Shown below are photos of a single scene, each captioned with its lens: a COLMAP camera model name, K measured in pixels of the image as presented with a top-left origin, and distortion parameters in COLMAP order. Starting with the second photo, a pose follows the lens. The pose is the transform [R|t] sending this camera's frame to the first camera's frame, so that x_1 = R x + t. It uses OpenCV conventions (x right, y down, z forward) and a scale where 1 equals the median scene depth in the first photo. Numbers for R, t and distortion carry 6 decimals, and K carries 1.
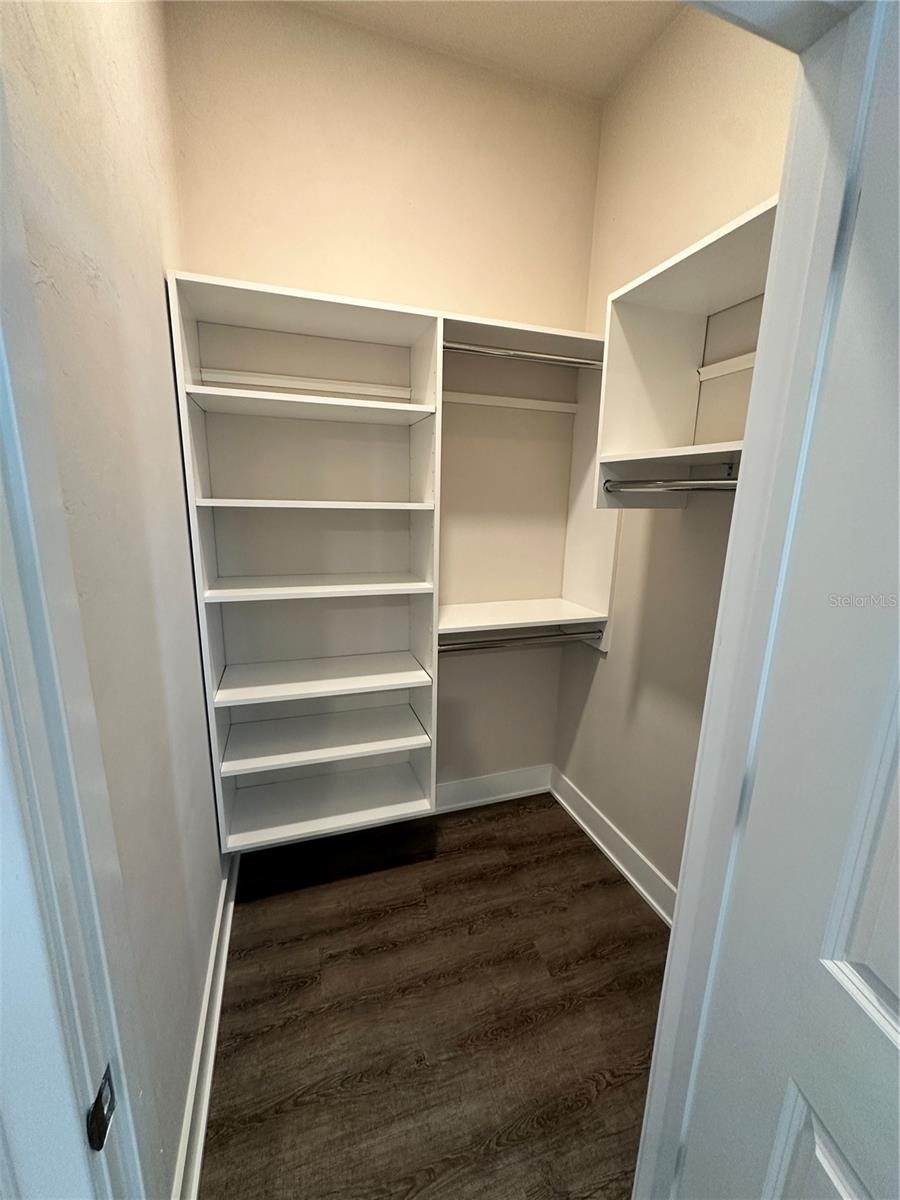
lens RADIAL K [[477.6, 0, 452.5], [0, 477.6, 598.7], [0, 0, 1]] dist [-0.002387, -0.000171]
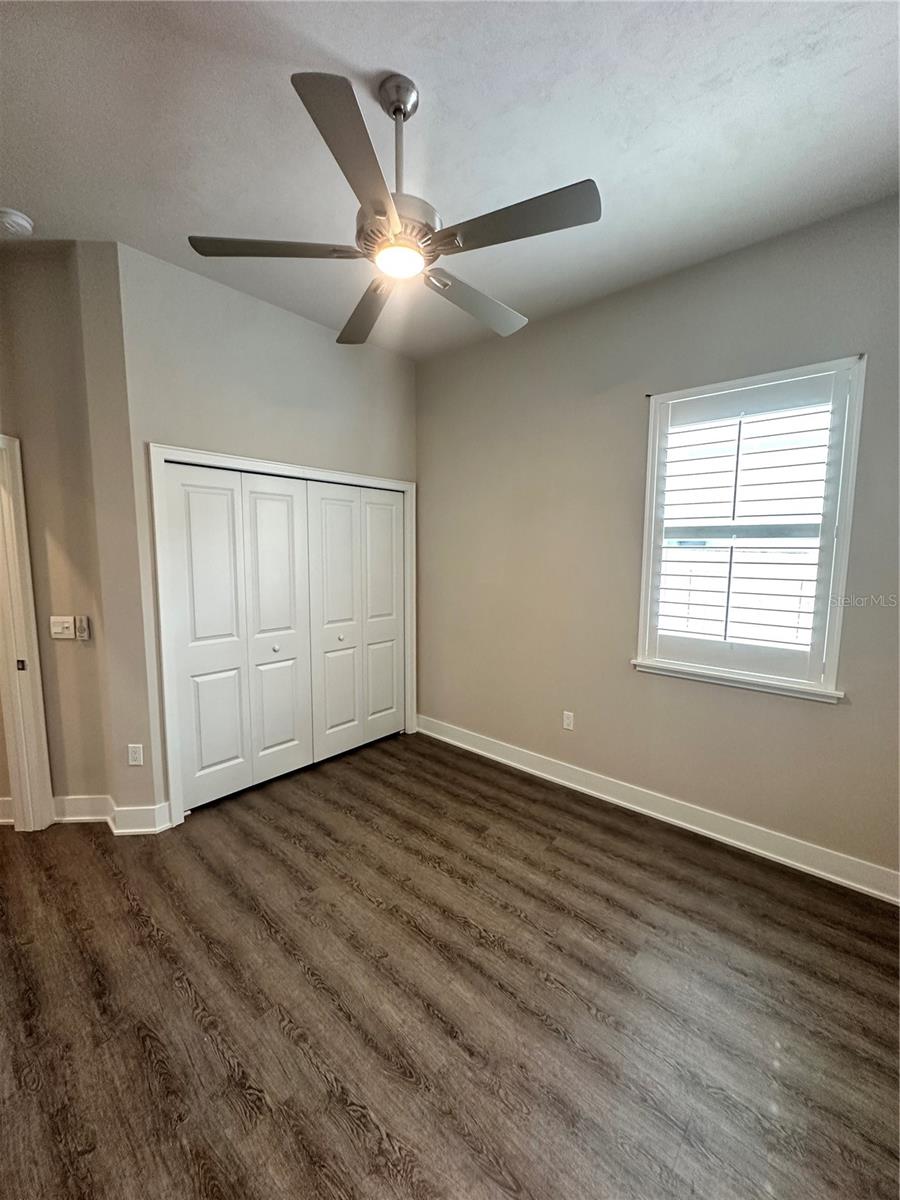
lens RADIAL K [[477.6, 0, 459.3], [0, 477.6, 598.9], [0, 0, 1]] dist [-0.002387, -0.000171]
pose [[-0.490680, -0.124688, 0.862373, -0.930999], [0.163667, 0.958904, 0.231769, -0.324635], [-0.855831, 0.254867, -0.450107, 1.204084]]
